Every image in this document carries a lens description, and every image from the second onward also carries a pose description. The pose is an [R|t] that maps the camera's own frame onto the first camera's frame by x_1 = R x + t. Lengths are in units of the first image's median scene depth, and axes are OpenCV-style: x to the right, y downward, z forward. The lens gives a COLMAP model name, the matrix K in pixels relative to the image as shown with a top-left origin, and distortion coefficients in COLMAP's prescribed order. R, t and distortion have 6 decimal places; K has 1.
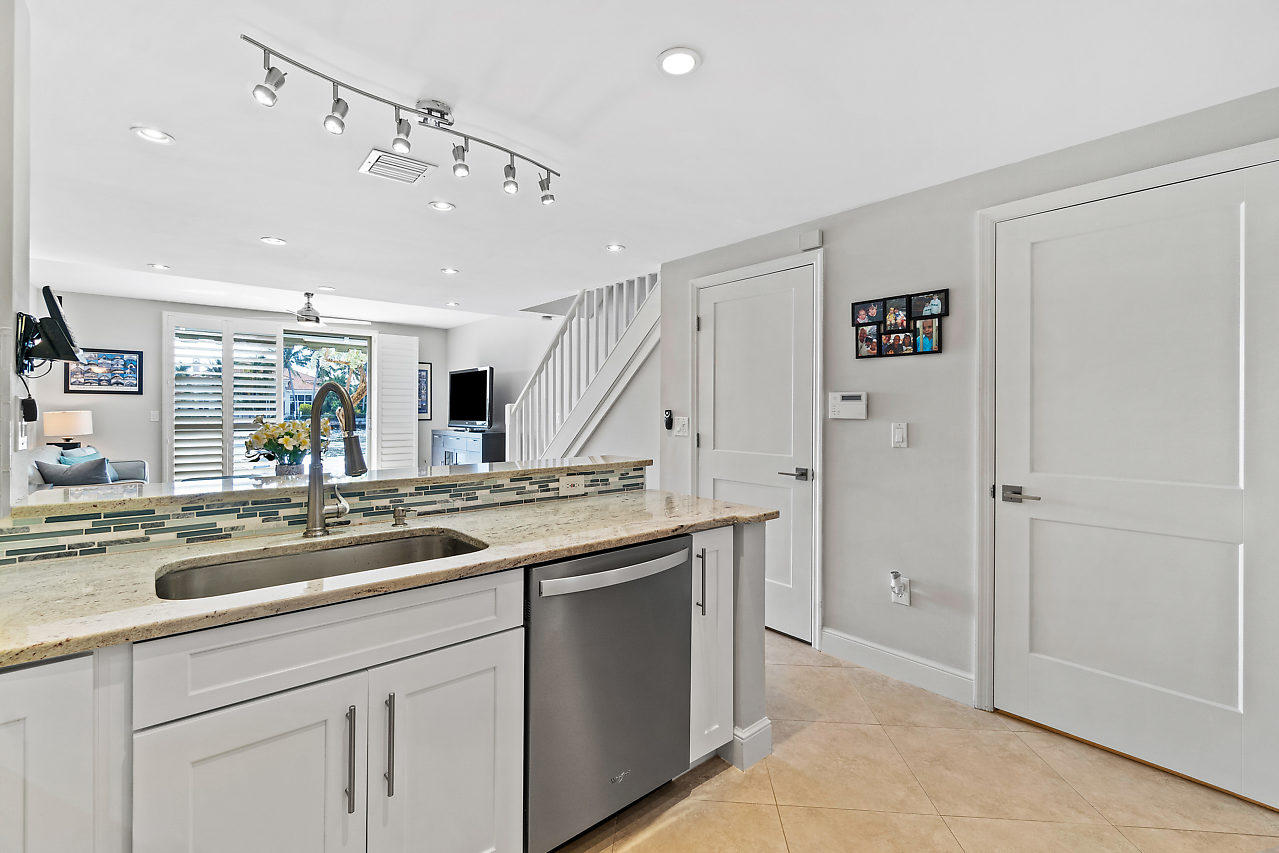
lens RADIAL K [[556.7, 0, 604.4], [0, 556.7, 417.7], [0, 0, 1]] dist [-0.010015, 0.003706]
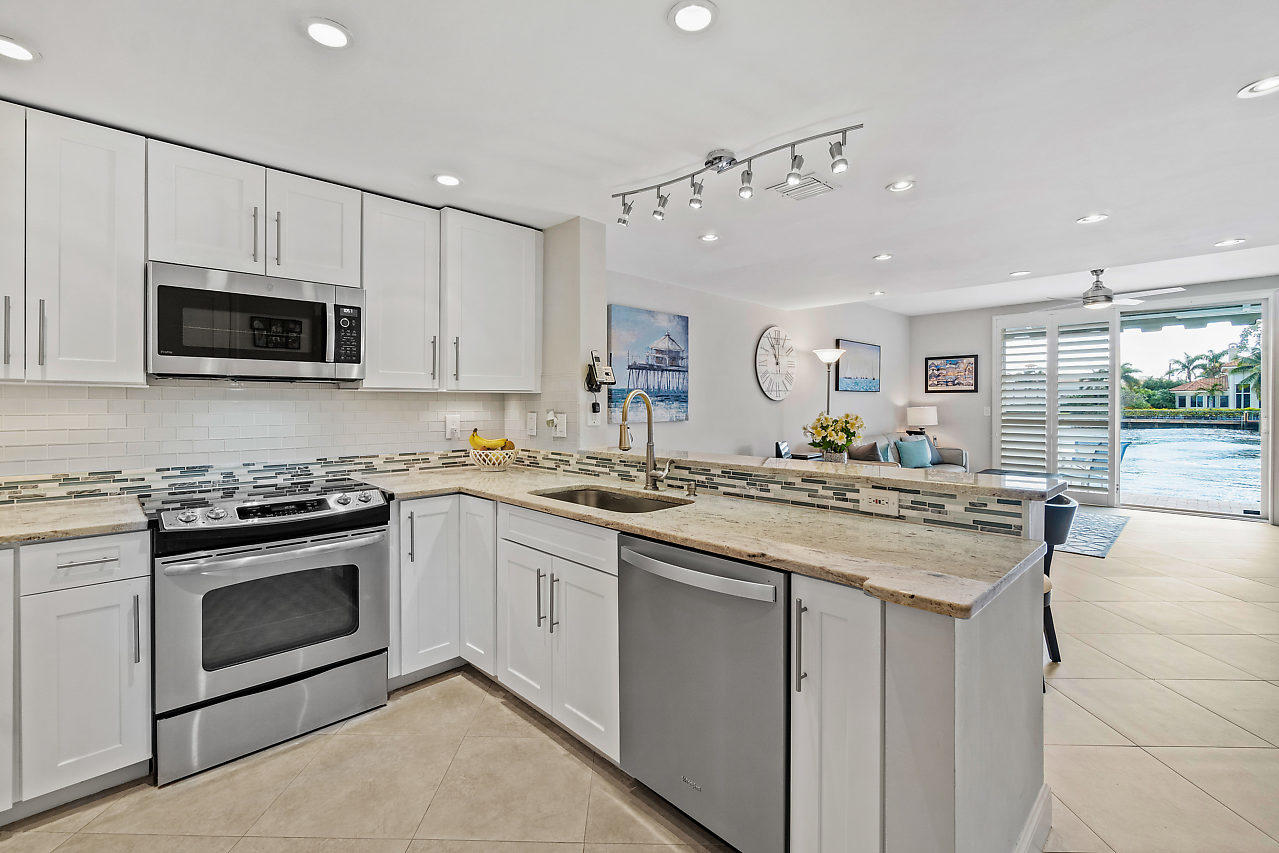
lens RADIAL K [[556.7, 0, 634.0], [0, 556.7, 407.9], [0, 0, 1]] dist [-0.010015, 0.003706]
pose [[0.082258, 0.002104, -0.996609, 0.261999], [-0.011530, 0.999933, 0.001160, -0.003403], [0.996544, 0.011396, 0.082276, 0.216003]]
